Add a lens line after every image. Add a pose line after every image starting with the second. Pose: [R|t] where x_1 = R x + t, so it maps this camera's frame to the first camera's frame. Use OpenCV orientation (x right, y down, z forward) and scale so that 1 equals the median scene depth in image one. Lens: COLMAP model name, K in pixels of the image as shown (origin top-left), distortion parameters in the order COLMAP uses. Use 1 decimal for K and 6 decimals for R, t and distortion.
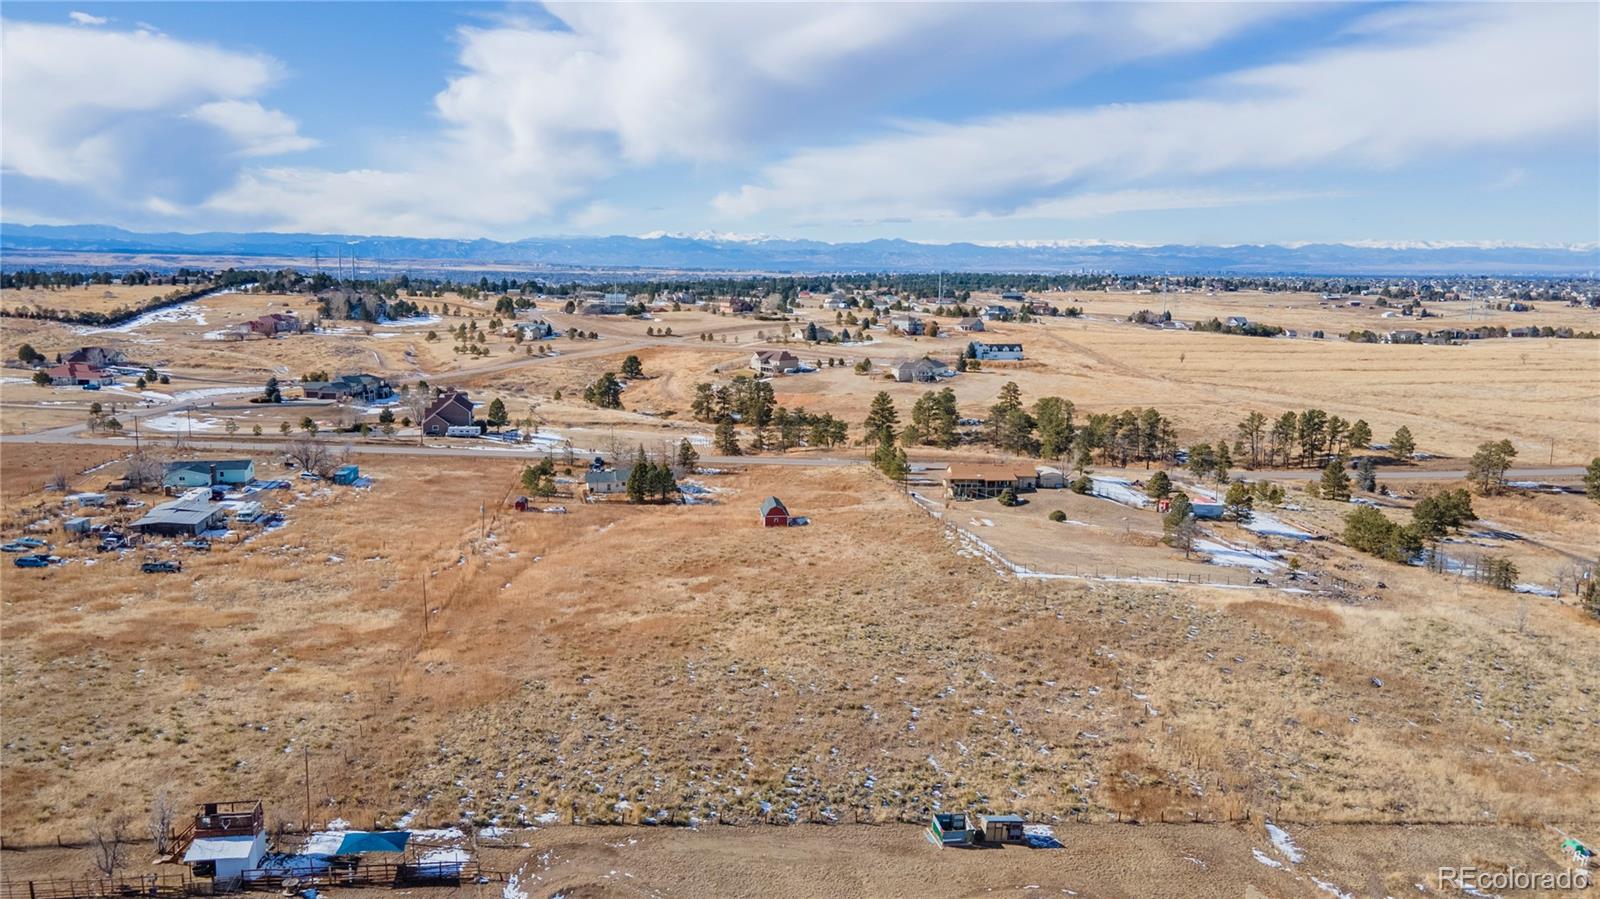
lens RADIAL K [[1161.5, 0, 800.4], [0, 1161.5, 447.8], [0, 0, 1]] dist [0.027130, 0.024630]
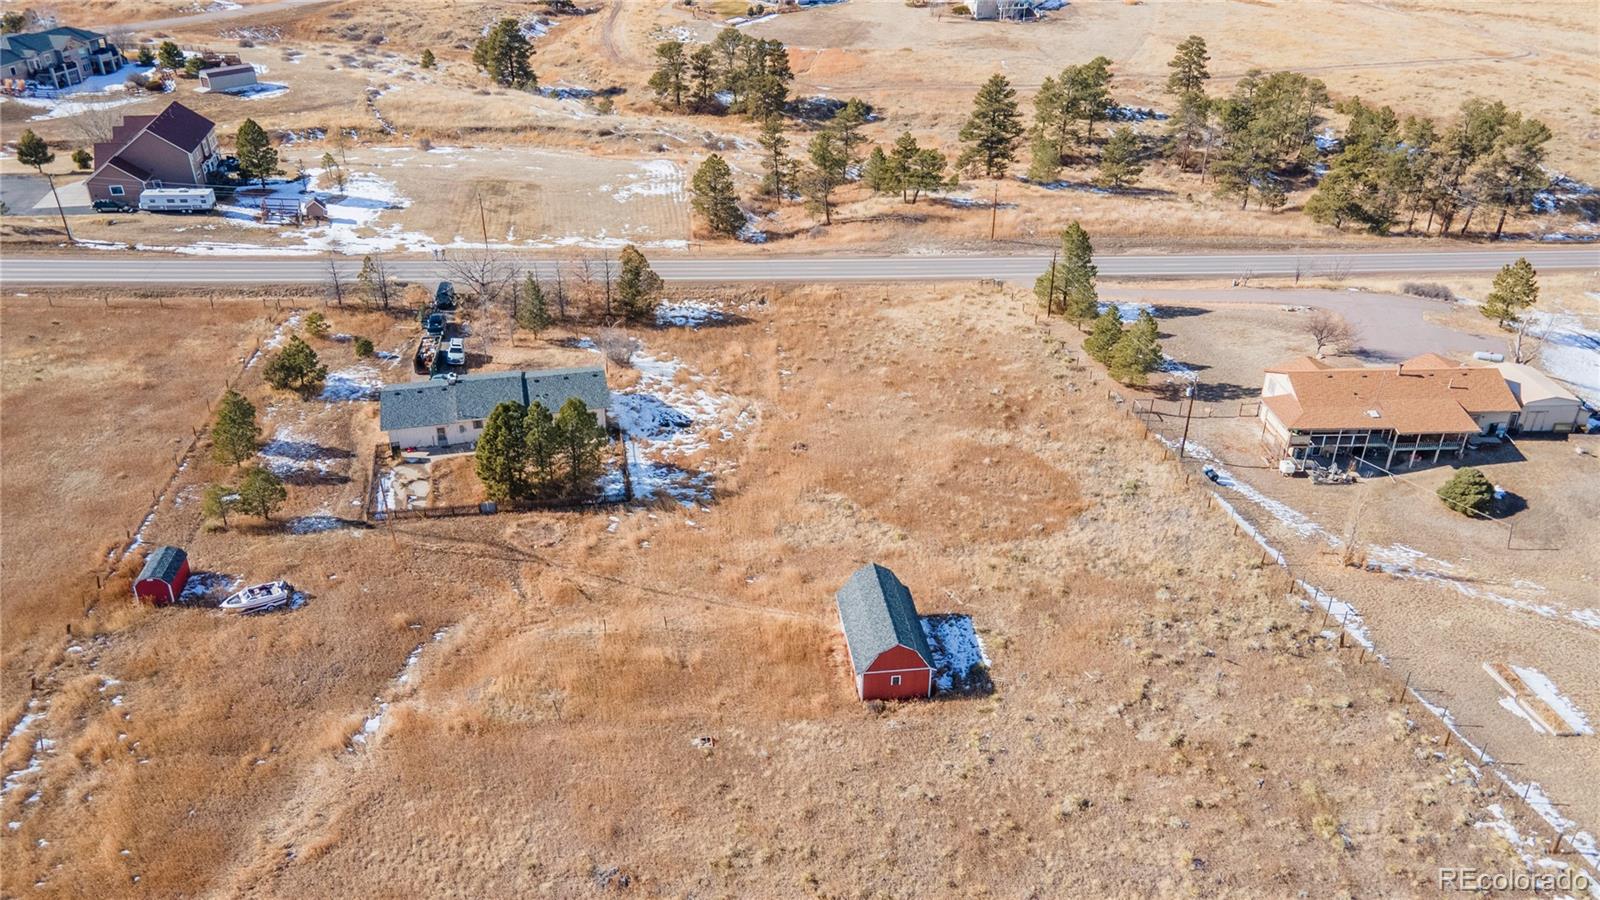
lens RADIAL K [[1161.5, 0, 800.9], [0, 1161.5, 453.0], [0, 0, 1]] dist [0.027130, 0.024630]
pose [[0.999802, -0.012808, 0.015197, -0.028584], [0.006894, 0.940677, 0.339235, -0.061148], [-0.018641, -0.339063, 0.940579, 0.382013]]
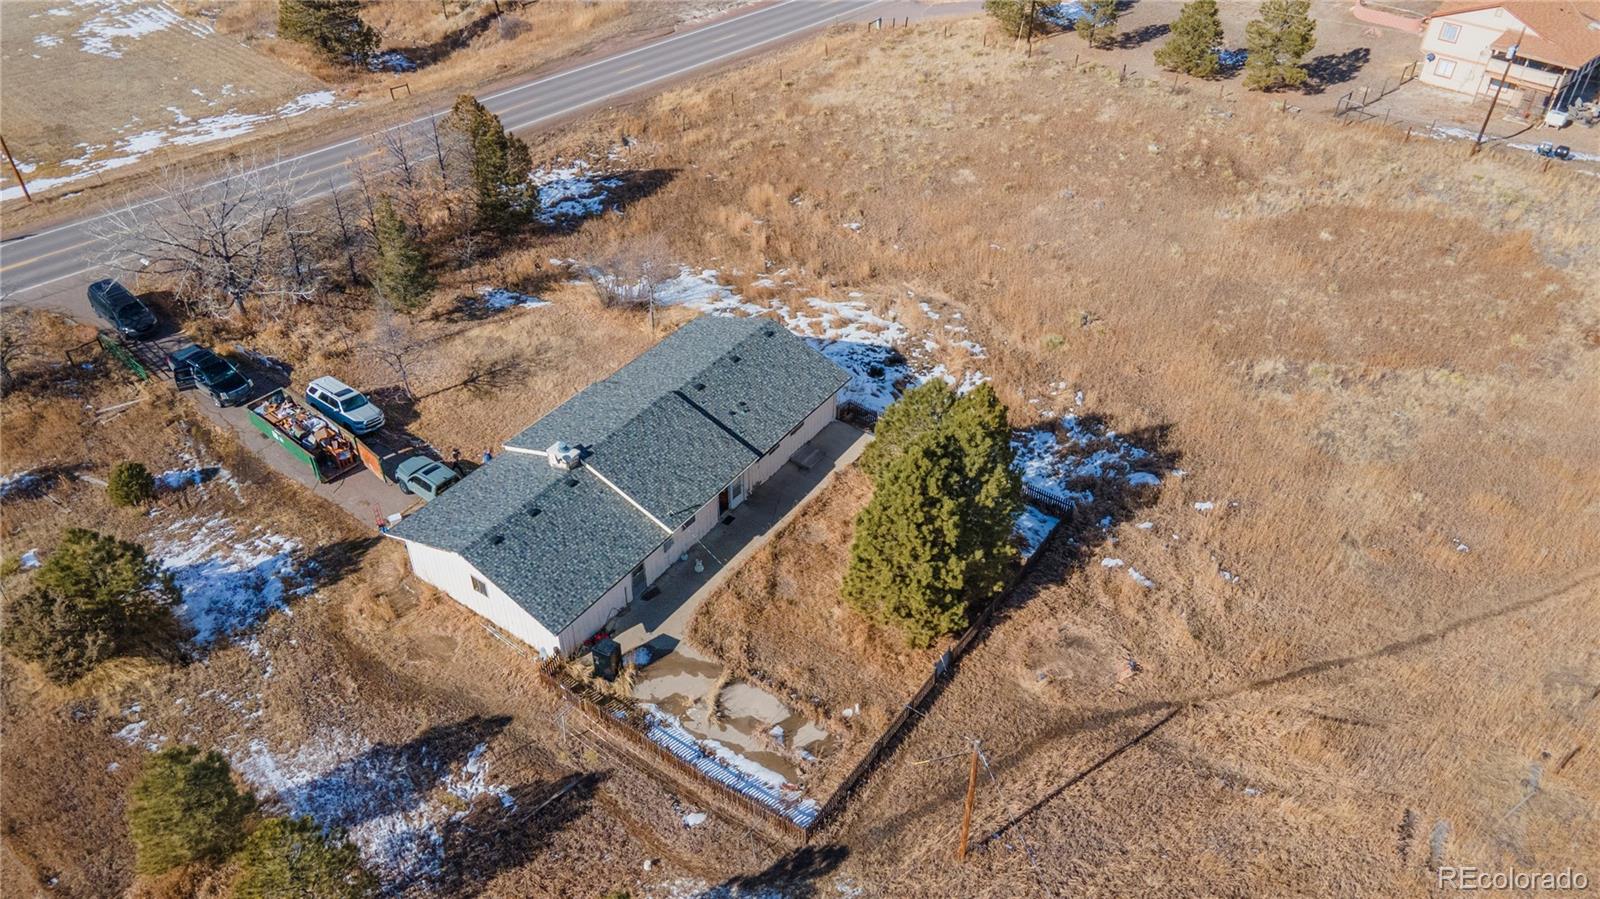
lens RADIAL K [[1161.5, 0, 797.1], [0, 1161.5, 438.3], [0, 0, 1]] dist [0.027130, 0.024630]
pose [[0.732350, -0.422243, 0.534205, -0.147001], [0.105098, 0.845216, 0.523989, -0.048380], [-0.672769, -0.327600, 0.663370, 0.542914]]
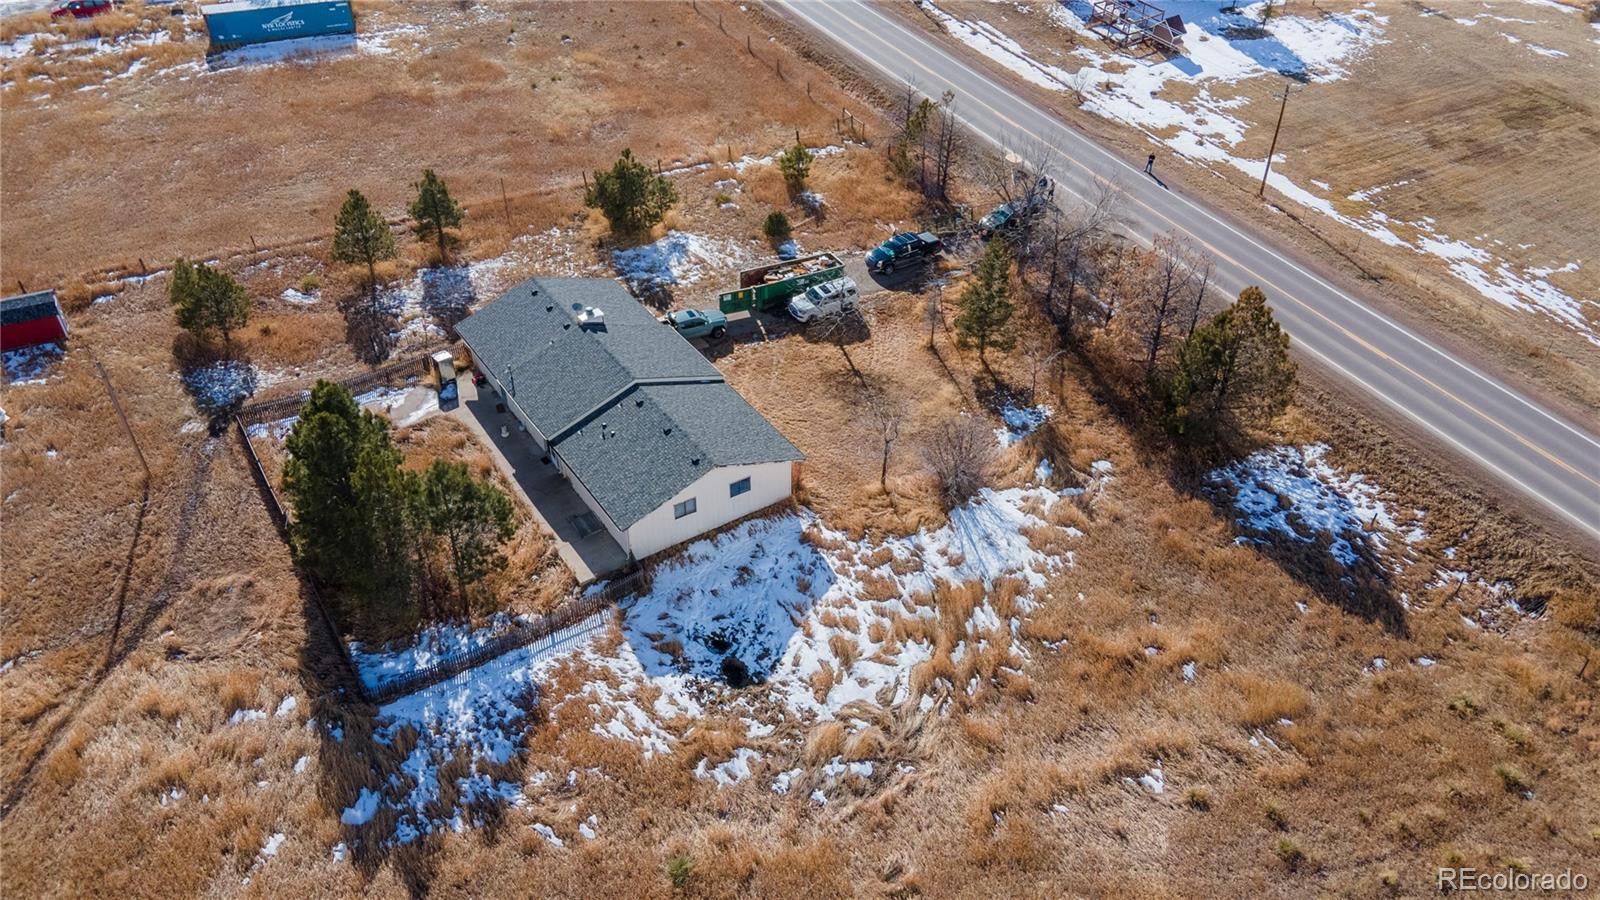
lens RADIAL K [[1161.5, 0, 790.9], [0, 1161.5, 445.0], [0, 0, 1]] dist [0.027130, 0.024630]
pose [[0.359815, 0.562012, -0.744765, 0.023774], [-0.145559, 0.822267, 0.550173, -0.059160], [0.921599, -0.089553, 0.377670, 0.601979]]
